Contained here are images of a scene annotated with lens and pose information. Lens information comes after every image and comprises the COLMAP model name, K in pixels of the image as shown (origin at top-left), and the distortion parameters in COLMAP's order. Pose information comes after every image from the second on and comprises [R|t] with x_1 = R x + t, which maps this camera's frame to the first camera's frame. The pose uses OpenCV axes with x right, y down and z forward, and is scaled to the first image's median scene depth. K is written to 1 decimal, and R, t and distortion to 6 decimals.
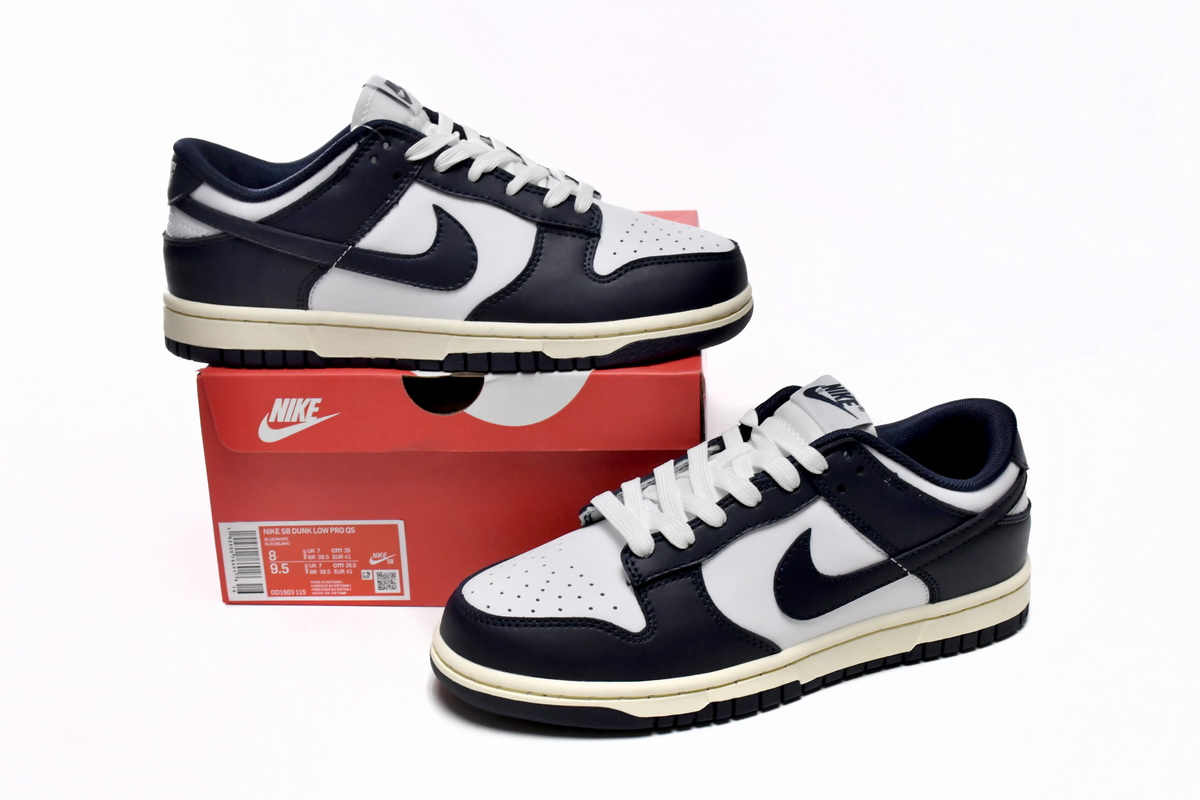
lens RADIAL K [[1696.7, 0, 599.7], [0, 1696.7, 398.9], [0, 0, 1]] dist [0.112306, 0.000000]
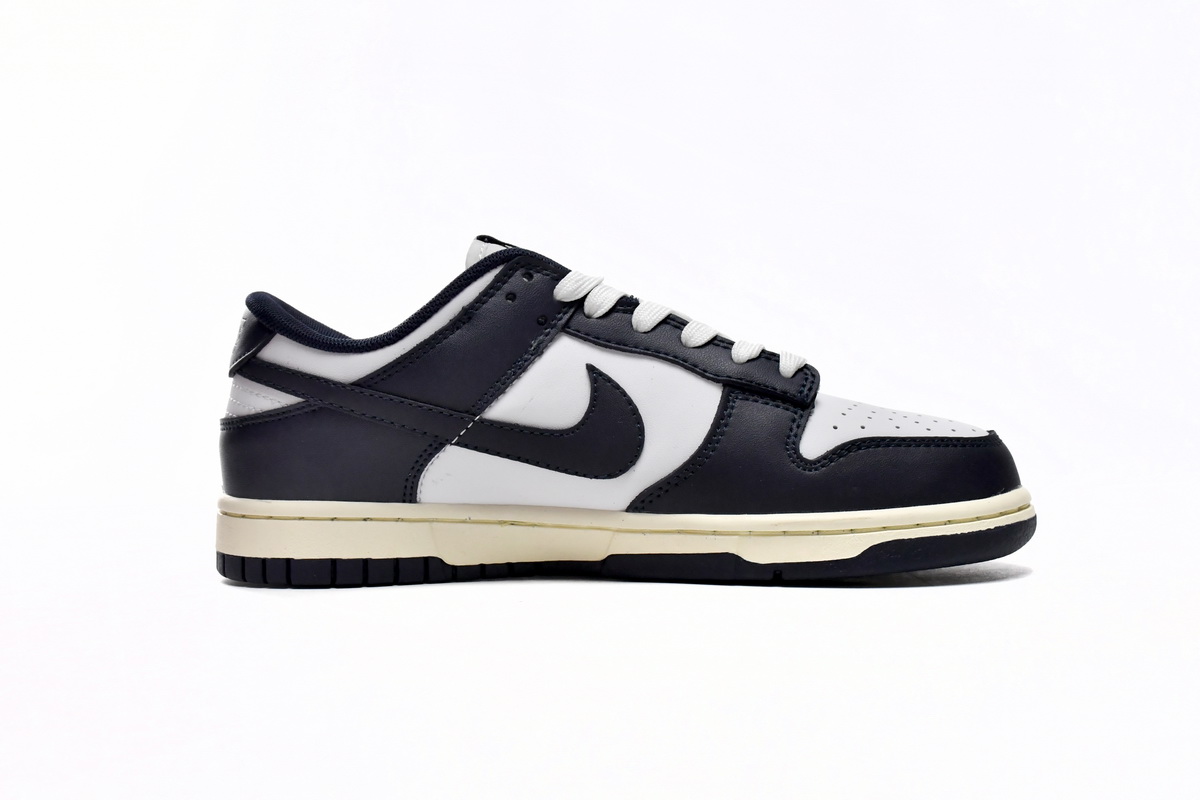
lens RADIAL K [[1626.1, 0, 604.4], [0, 1626.1, 399.2], [0, 0, 1]] dist [0.101653, 0.000000]
pose [[0.999877, -0.003693, -0.015271, -0.078724], [0.001584, 0.990728, -0.135852, -0.001137], [0.015631, 0.135812, 0.990611, 0.297185]]
